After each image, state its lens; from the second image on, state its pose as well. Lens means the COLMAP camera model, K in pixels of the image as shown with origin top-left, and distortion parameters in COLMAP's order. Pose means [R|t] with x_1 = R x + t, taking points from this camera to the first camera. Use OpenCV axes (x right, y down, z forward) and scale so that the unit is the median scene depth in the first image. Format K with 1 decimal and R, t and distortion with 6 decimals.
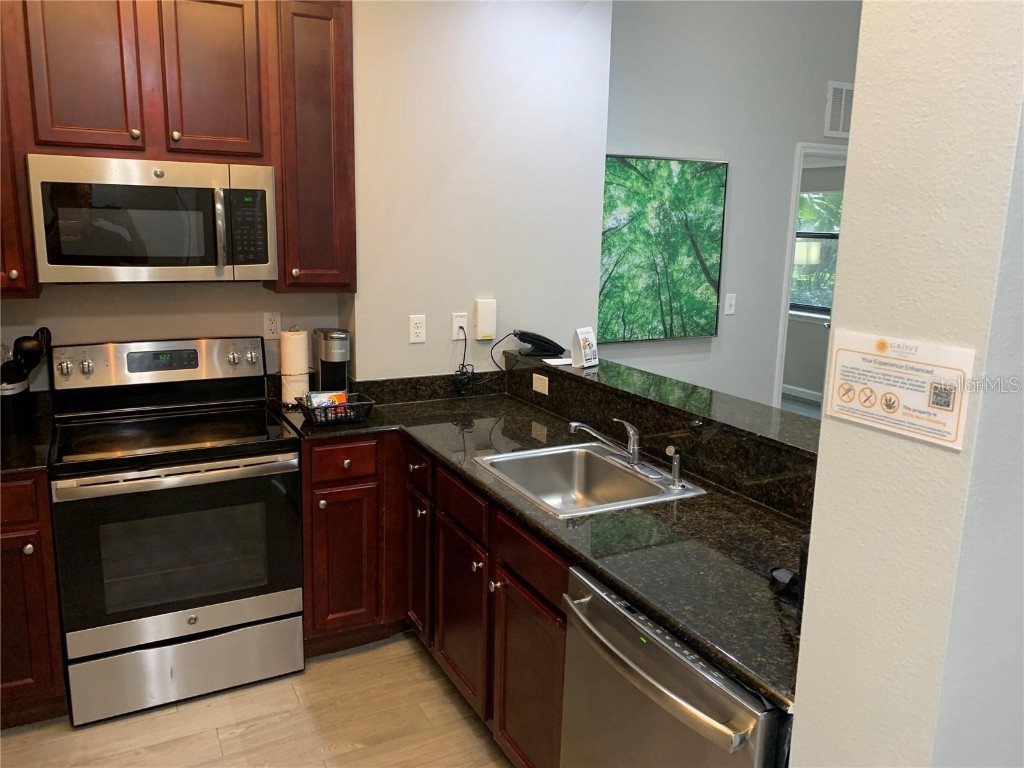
lens RADIAL K [[779.2, 0, 512.0], [0, 779.2, 384.8], [0, 0, 1]] dist [0.031959, -0.033608]
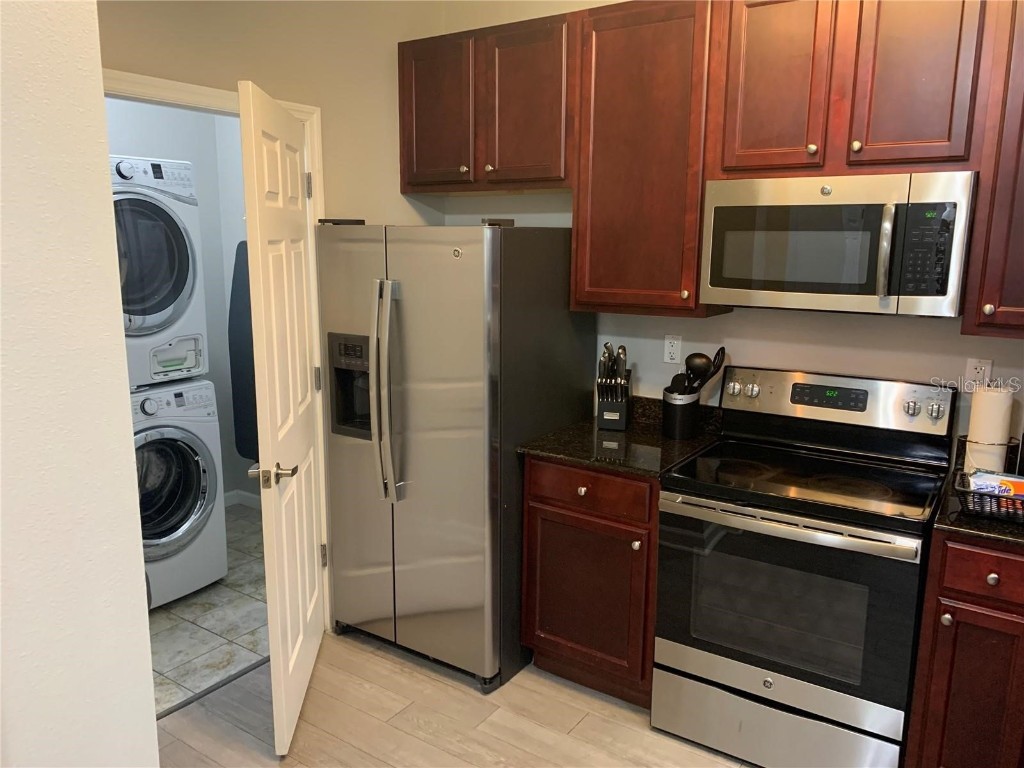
lens RADIAL K [[779.2, 0, 513.2], [0, 779.2, 388.6], [0, 0, 1]] dist [0.031959, -0.033608]
pose [[0.485010, 0.149696, -0.861601, 0.175986], [-0.176608, 0.981706, 0.071148, -0.045221], [0.856490, 0.117658, 0.502575, 0.256118]]
